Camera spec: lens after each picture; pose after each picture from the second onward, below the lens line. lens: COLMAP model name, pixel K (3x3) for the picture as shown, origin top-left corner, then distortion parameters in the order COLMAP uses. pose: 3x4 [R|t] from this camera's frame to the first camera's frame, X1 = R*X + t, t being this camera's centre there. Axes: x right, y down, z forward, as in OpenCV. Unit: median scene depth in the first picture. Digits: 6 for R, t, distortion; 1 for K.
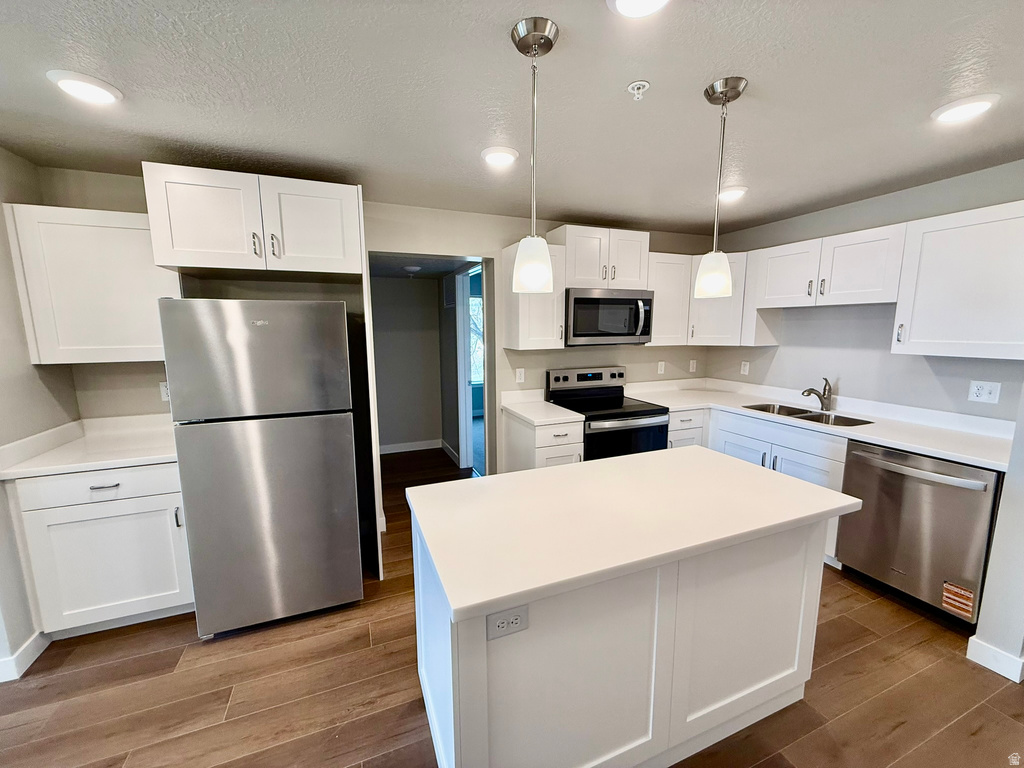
lens RADIAL K [[408.9, 0, 510.6], [0, 408.9, 383.7], [0, 0, 1]] dist [0.001381, 0.000228]
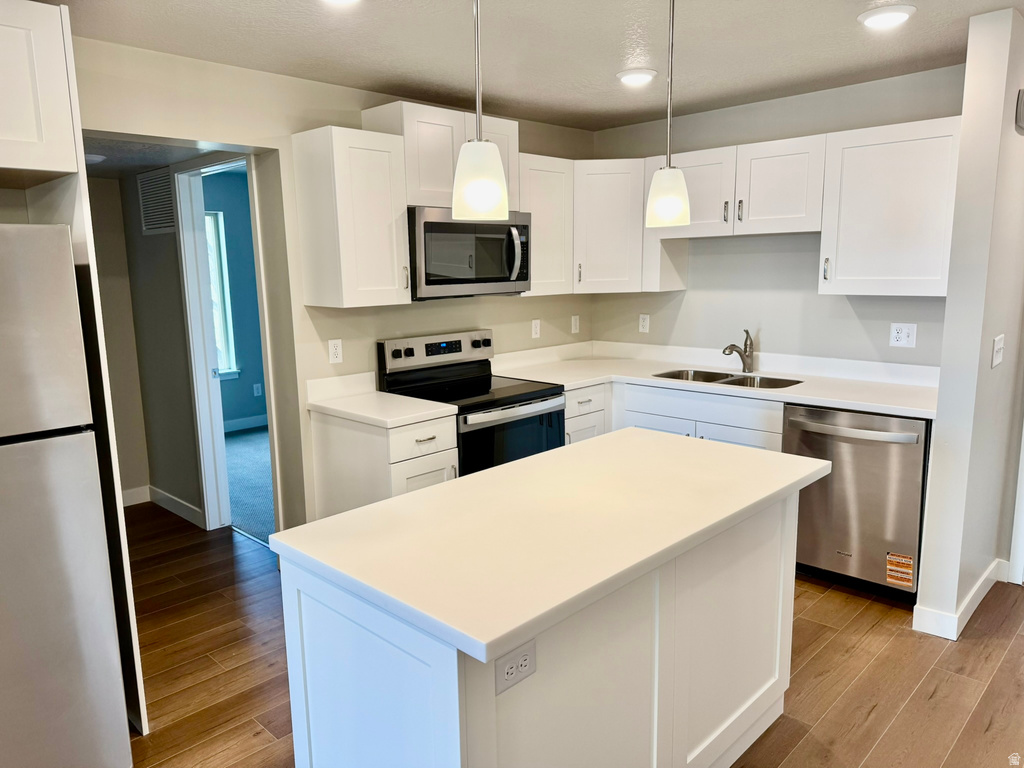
lens RADIAL K [[716.4, 0, 512.0], [0, 716.4, 384.0], [0, 0, 1]] dist [0.097822, -0.127342]
pose [[0.914507, -0.077552, 0.397067, -0.182095], [0.069506, 0.996980, 0.034638, 0.010029], [-0.398554, -0.004078, 0.917136, -0.073516]]
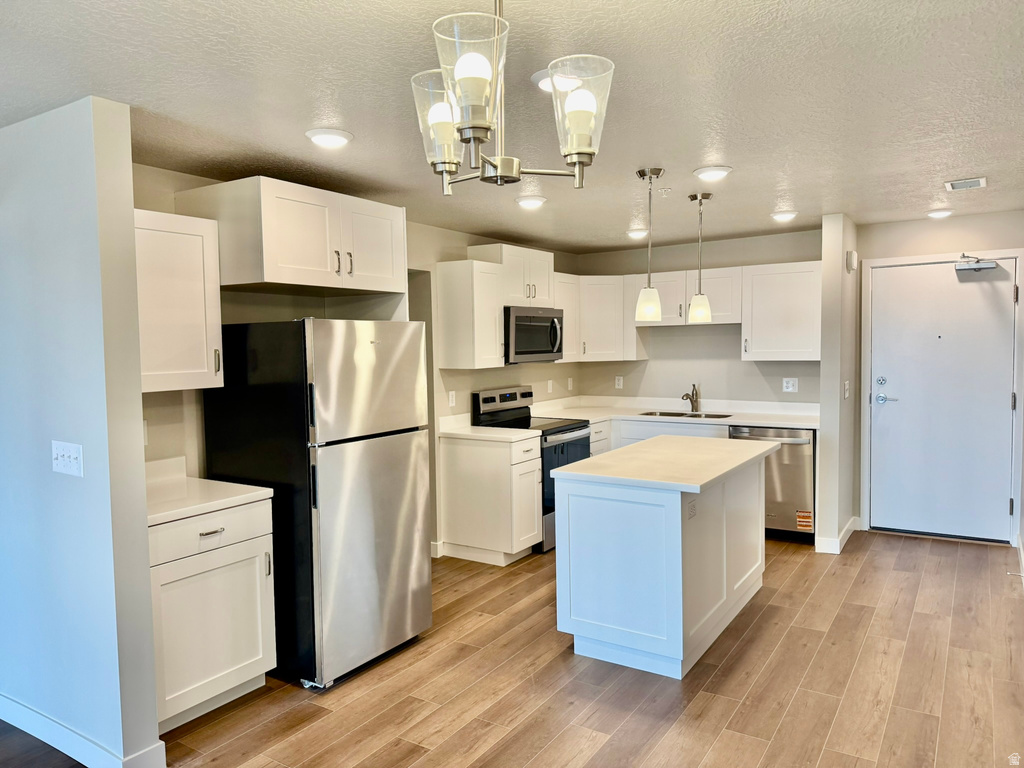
lens RADIAL K [[706.5, 0, 515.1], [0, 706.5, 377.1], [0, 0, 1]] dist [0.168406, -0.380320]
pose [[0.817355, -0.037635, 0.574904, -0.859071], [0.093068, 0.993384, -0.067287, 0.057522], [-0.568567, 0.108502, 0.815450, -0.407766]]
